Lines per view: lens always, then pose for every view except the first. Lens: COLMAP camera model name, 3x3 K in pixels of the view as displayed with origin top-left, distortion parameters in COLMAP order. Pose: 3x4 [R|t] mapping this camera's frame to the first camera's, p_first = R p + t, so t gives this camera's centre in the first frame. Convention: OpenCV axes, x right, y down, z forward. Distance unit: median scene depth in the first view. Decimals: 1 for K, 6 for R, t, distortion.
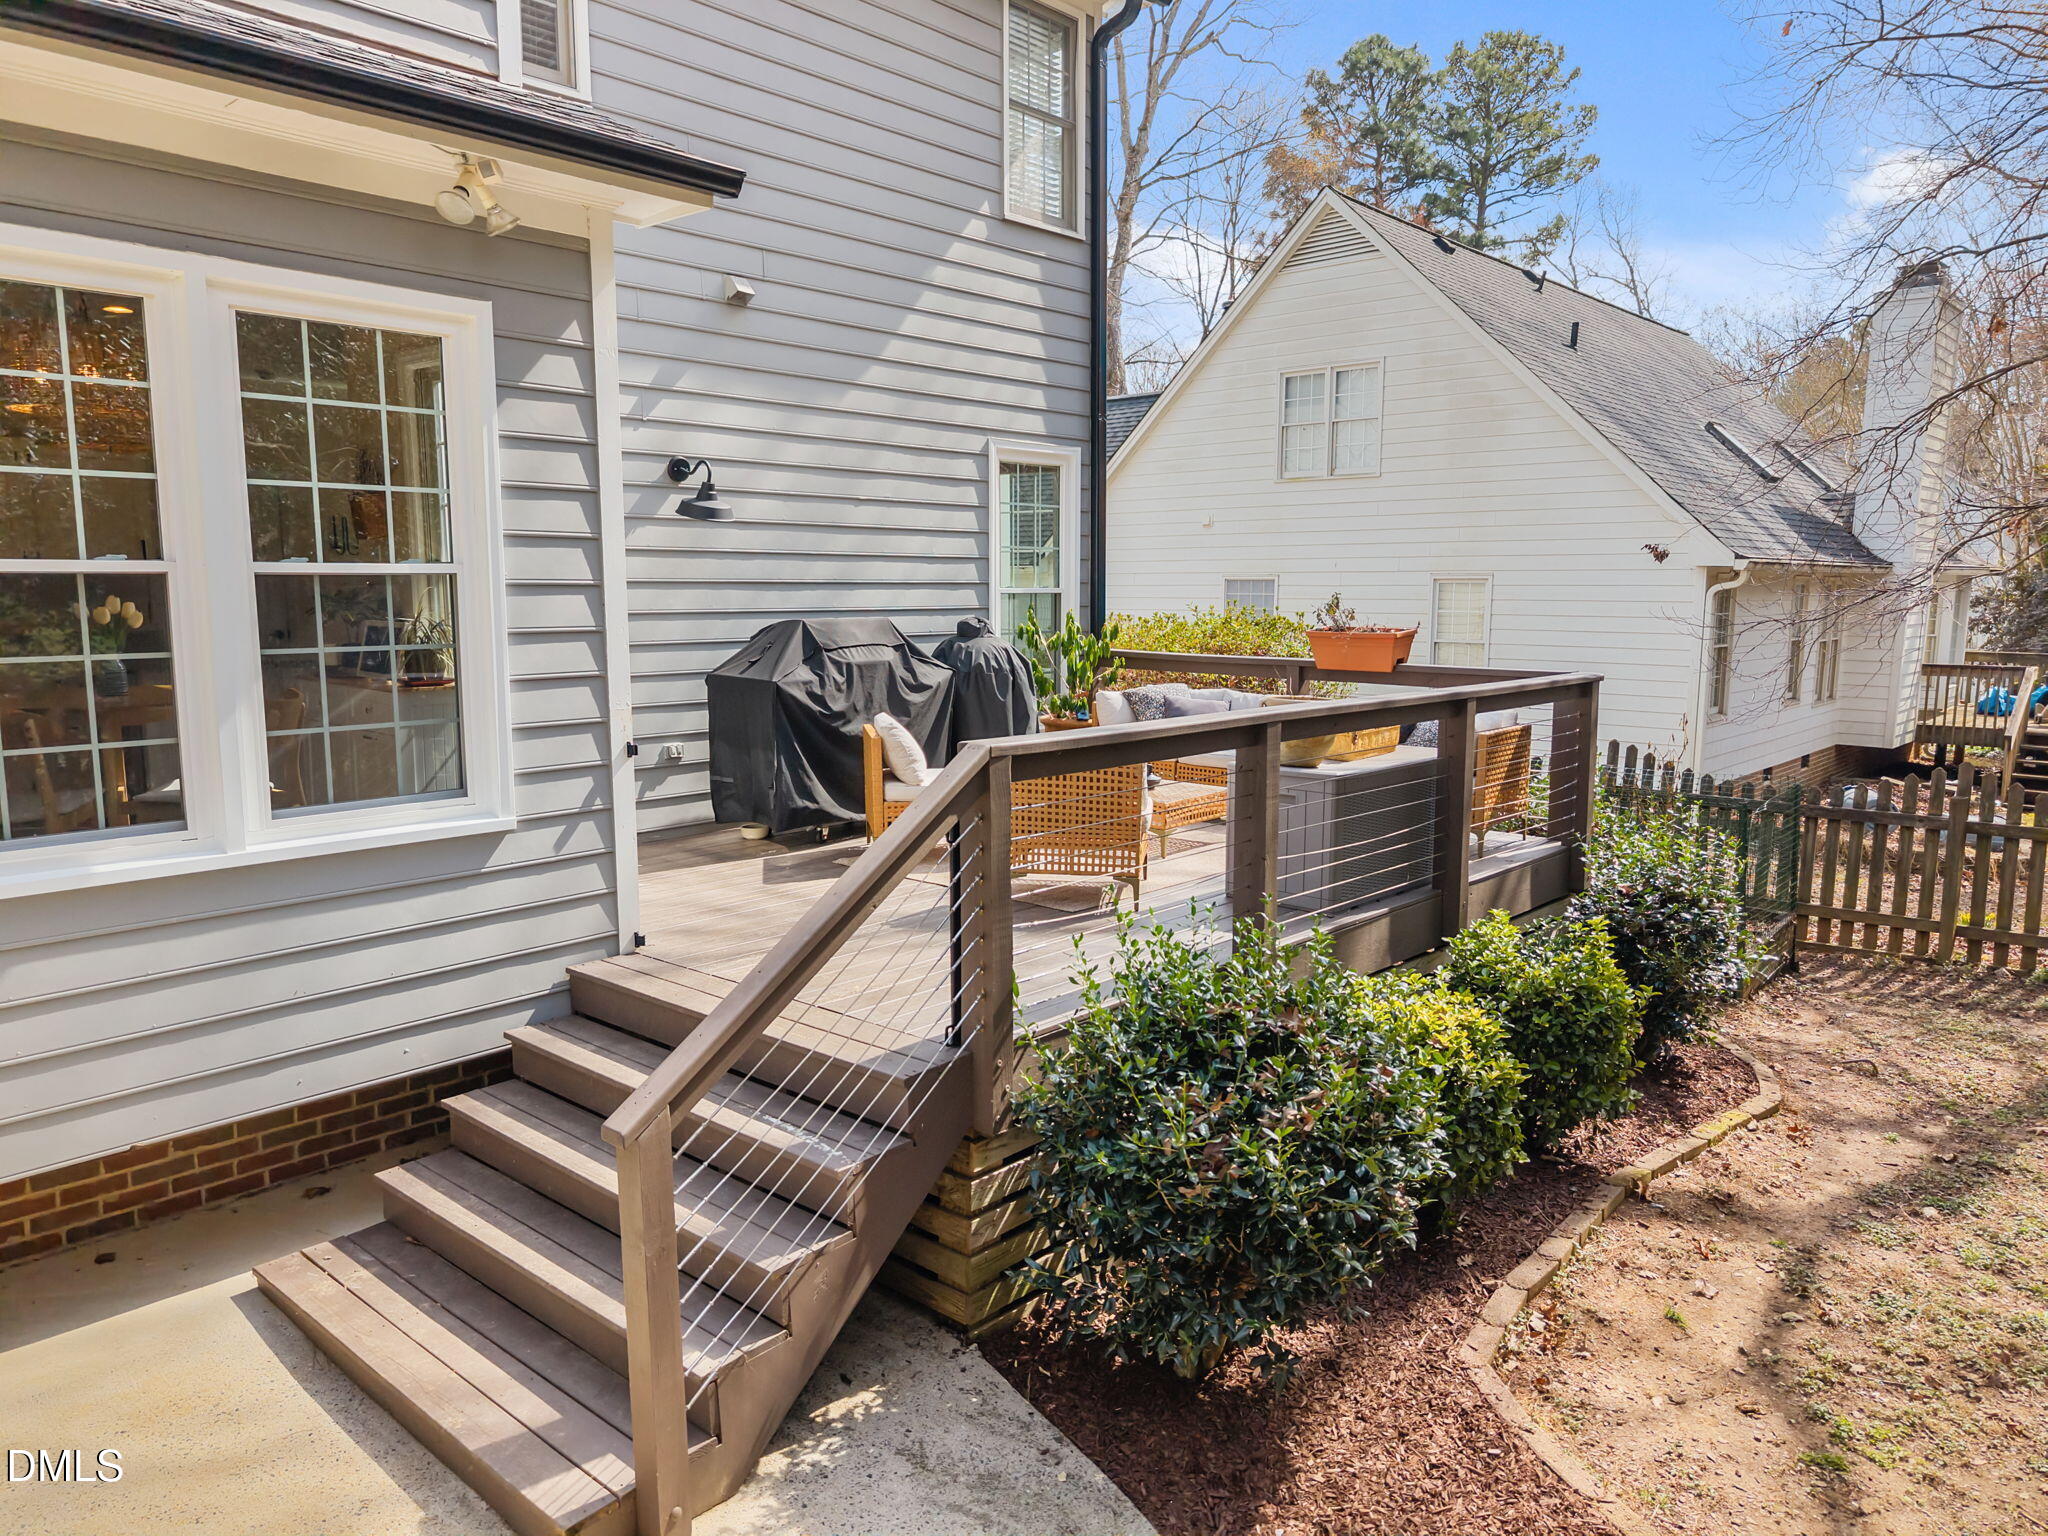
lens RADIAL K [[1423.5, 0, 1025.3], [0, 1423.5, 770.6], [0, 0, 1]] dist [0.007174, -0.009881]
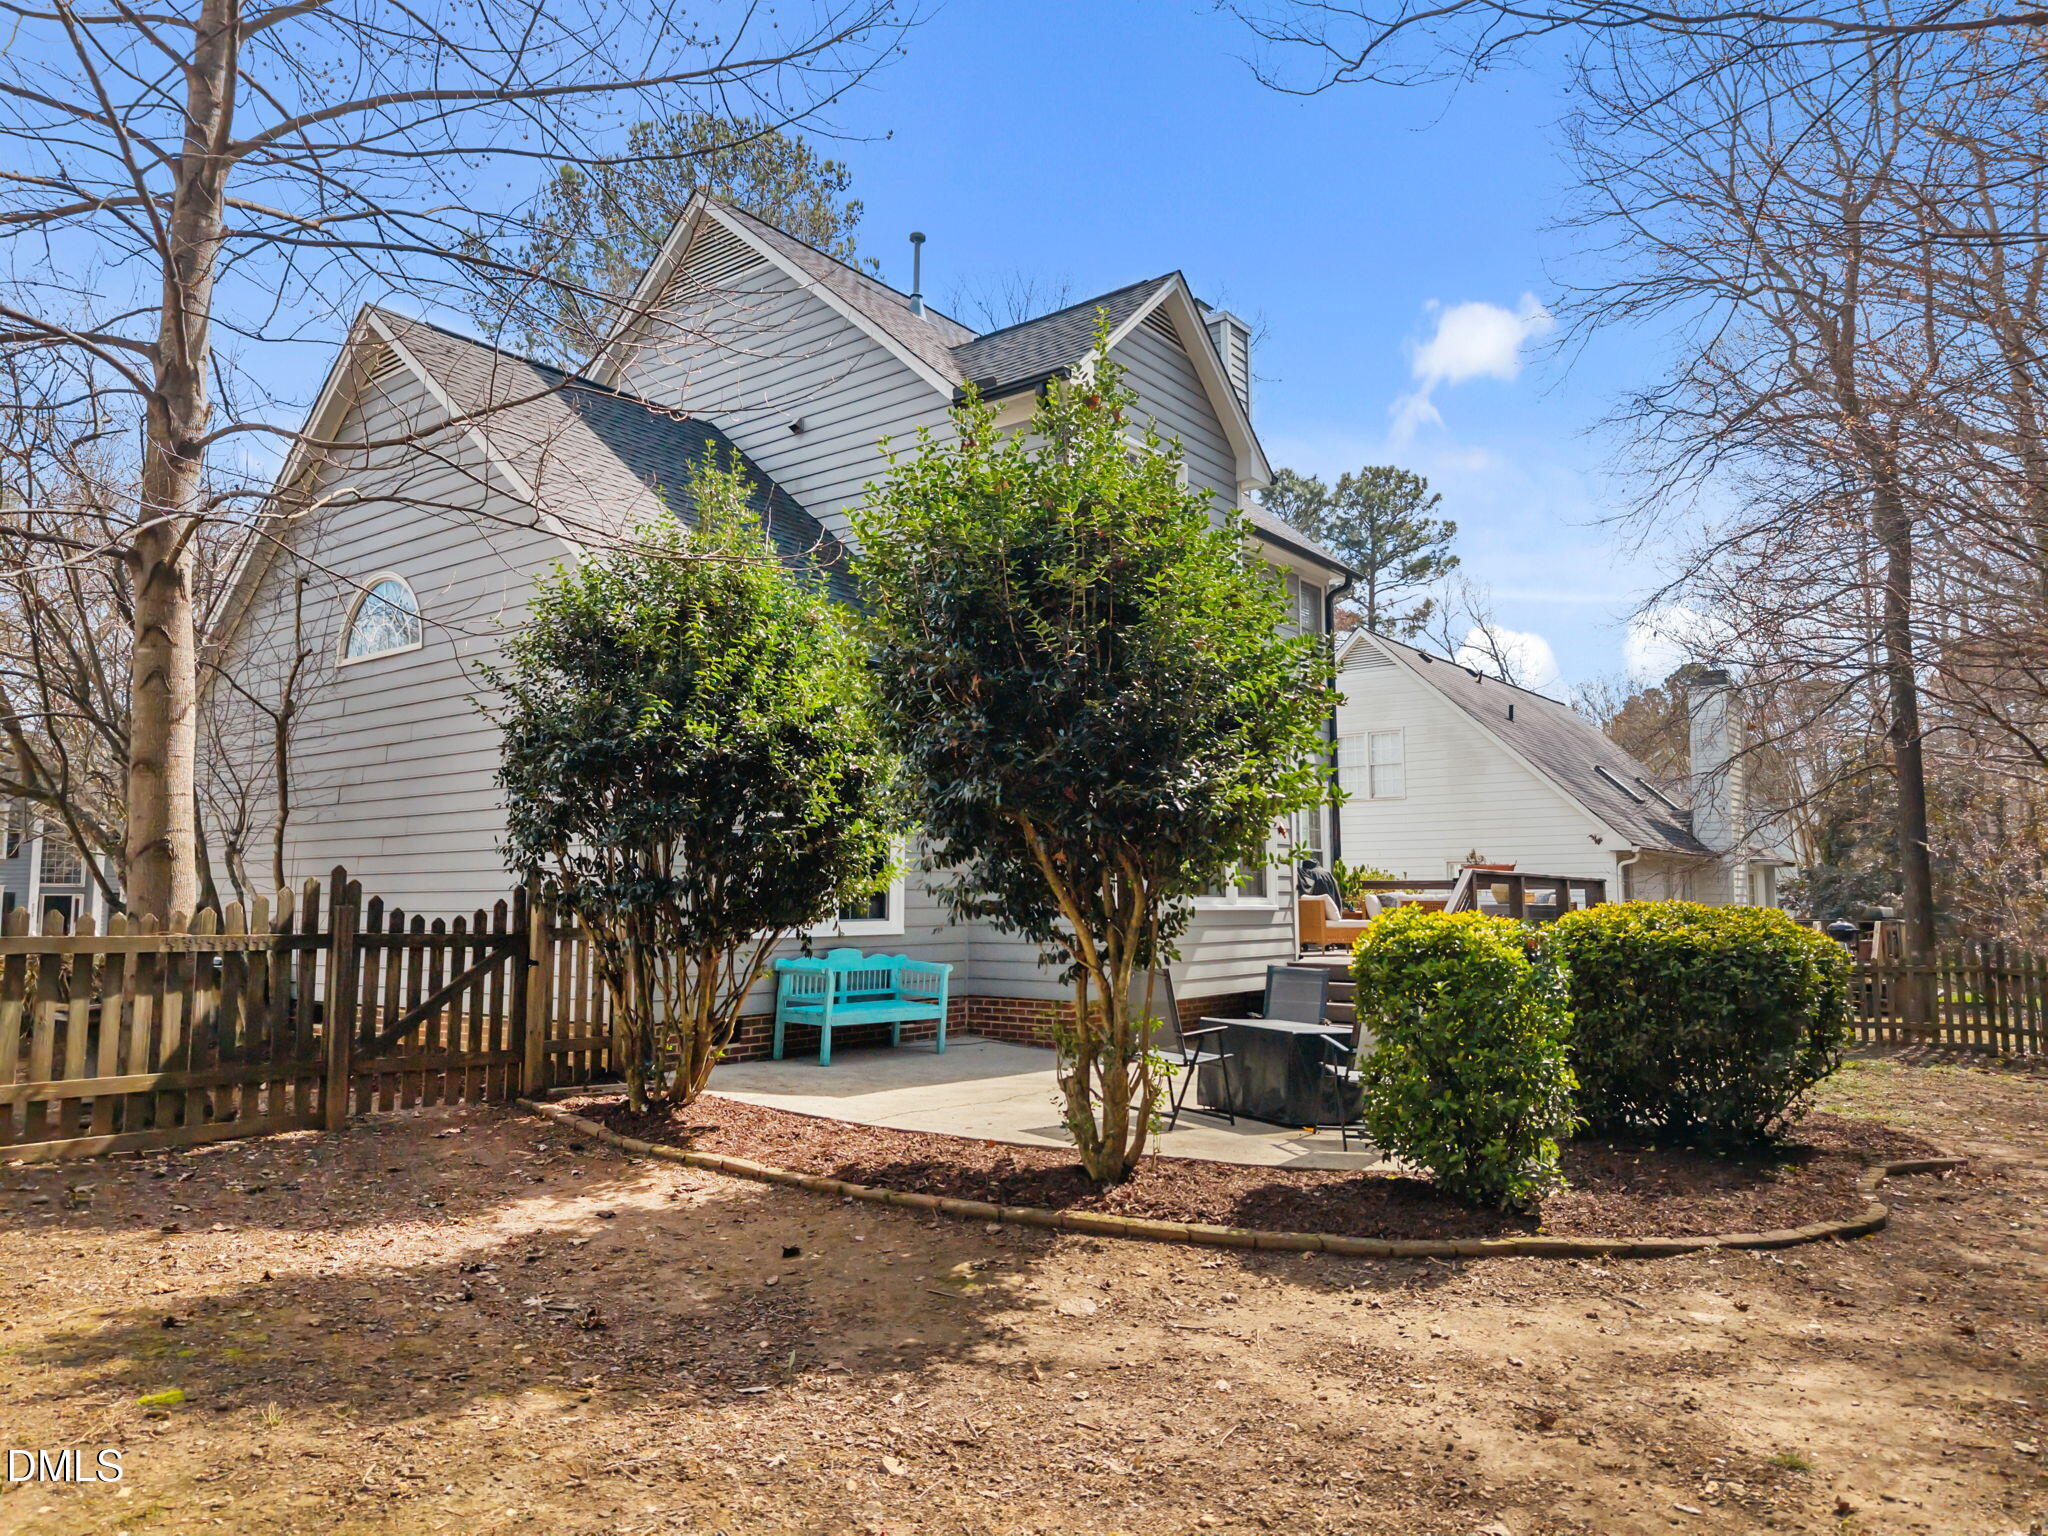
lens RADIAL K [[1423.5, 0, 1022.0], [0, 1423.5, 760.5], [0, 0, 1]] dist [0.007174, -0.009881]
pose [[0.996323, 0.001807, 0.085654, -0.360520], [0.018359, 0.972048, -0.234062, 0.132878], [-0.083683, 0.234774, 0.968441, -0.589251]]
